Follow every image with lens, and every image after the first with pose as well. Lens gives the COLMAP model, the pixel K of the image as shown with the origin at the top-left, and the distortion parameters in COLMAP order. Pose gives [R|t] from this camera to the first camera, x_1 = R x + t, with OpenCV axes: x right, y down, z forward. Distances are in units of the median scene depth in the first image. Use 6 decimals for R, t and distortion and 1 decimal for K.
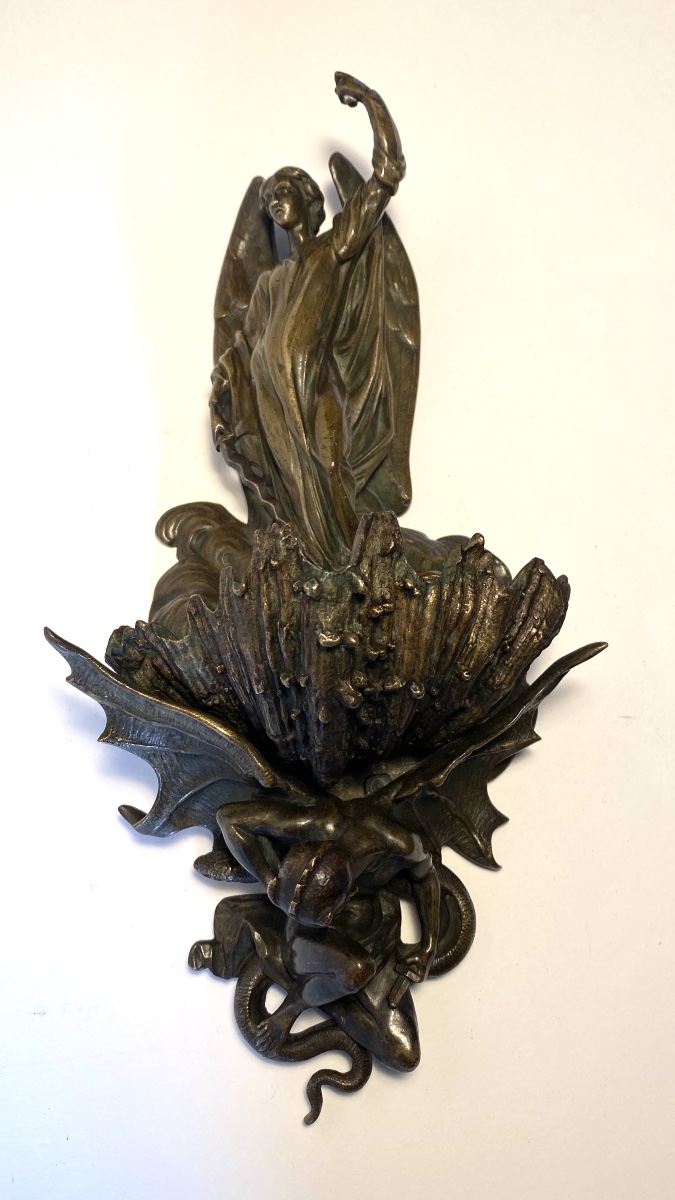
lens RADIAL K [[907.6, 0, 339.9], [0, 907.6, 599.0], [0, 0, 1]] dist [-0.005062, -0.007182]
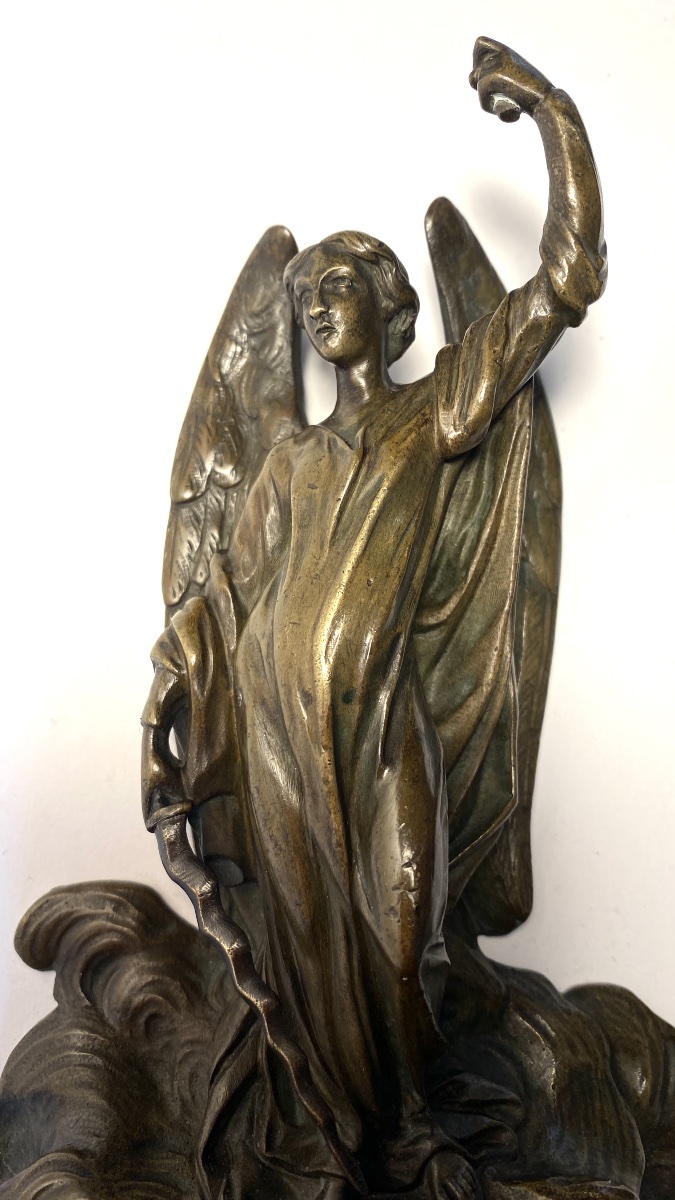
lens RADIAL K [[940.3, 0, 335.4], [0, 940.3, 600.8], [0, 0, 1]] dist [0.006397, 0.002030]
pose [[0.994618, 0.083527, 0.061300, -0.079354], [-0.086597, 0.995025, 0.049252, -0.312495], [-0.056882, -0.054296, 0.996903, 0.508420]]
